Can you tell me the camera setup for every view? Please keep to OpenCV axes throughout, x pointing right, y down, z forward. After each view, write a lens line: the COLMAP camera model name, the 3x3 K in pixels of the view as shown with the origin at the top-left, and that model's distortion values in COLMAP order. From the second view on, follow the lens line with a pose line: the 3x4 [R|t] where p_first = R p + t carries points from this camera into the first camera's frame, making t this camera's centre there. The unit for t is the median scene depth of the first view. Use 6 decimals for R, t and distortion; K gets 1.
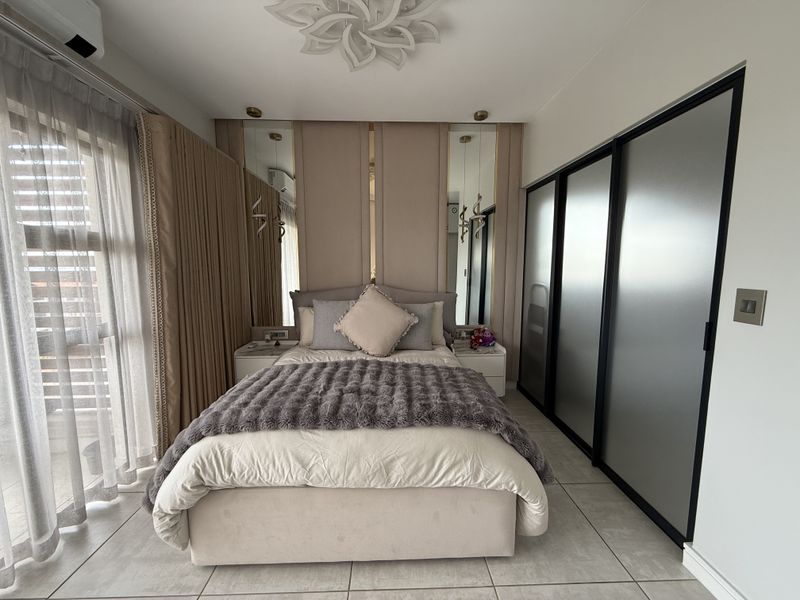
lens RADIAL K [[320.7, 0, 397.9], [0, 320.7, 300.8], [0, 0, 1]] dist [0.000523, 0.000261]
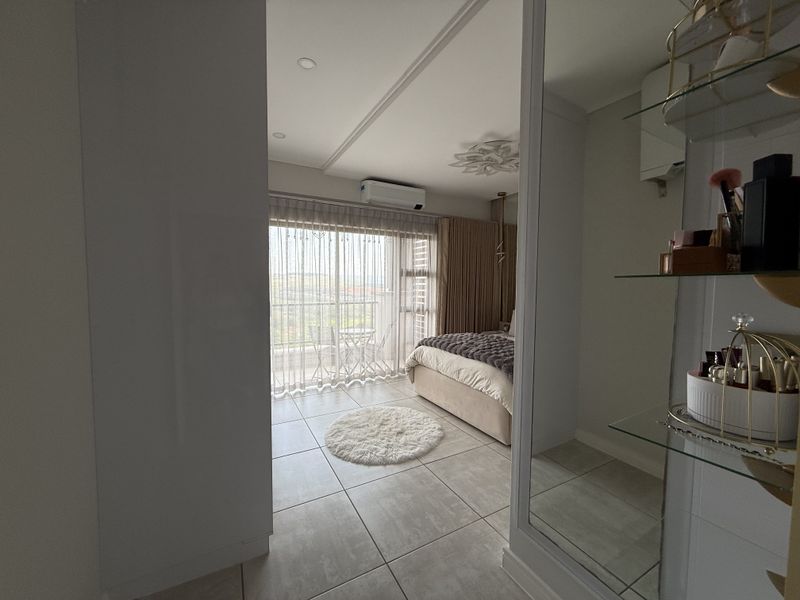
lens RADIAL K [[320.7, 0, 398.6], [0, 320.7, 300.2], [0, 0, 1]] dist [0.000523, 0.000261]
pose [[0.459671, 0.055159, -0.886375, 1.599832], [-0.103657, 0.994580, 0.008137, 0.035890], [0.882019, 0.088138, 0.462897, -0.434102]]
